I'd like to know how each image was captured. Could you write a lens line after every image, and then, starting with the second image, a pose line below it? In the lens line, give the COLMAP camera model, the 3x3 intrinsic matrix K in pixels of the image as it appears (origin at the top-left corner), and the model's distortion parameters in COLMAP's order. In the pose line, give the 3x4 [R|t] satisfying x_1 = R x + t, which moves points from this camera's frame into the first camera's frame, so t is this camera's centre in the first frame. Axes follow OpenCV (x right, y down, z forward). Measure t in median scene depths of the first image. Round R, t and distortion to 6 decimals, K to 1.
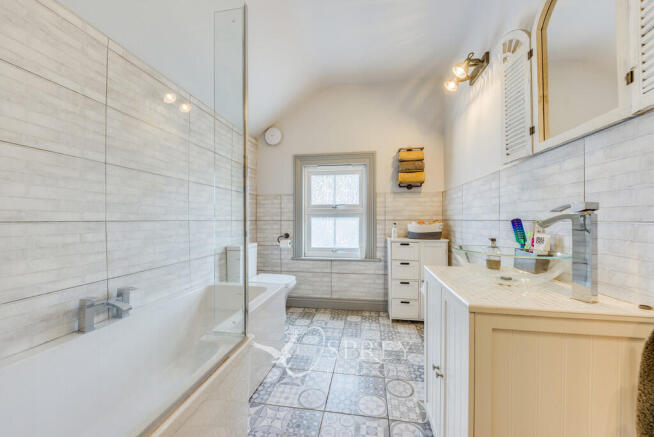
lens RADIAL K [[247.5, 0, 327.8], [0, 247.5, 217.6], [0, 0, 1]] dist [0.000204, 0.000014]
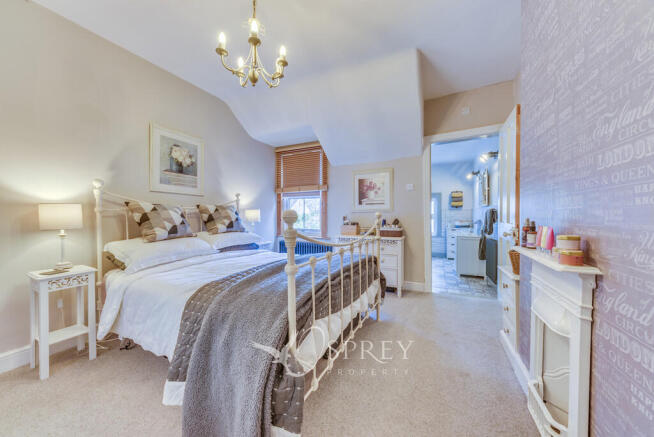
lens RADIAL K [[223.2, 0, 324.9], [0, 223.2, 217.6], [0, 0, 1]] dist [-0.001281, -0.000197]
pose [[0.958544, 0.003253, -0.284928, -0.304624], [-0.000836, 0.999963, 0.008603, -0.039595], [0.284945, -0.008008, 0.958510, -1.559830]]
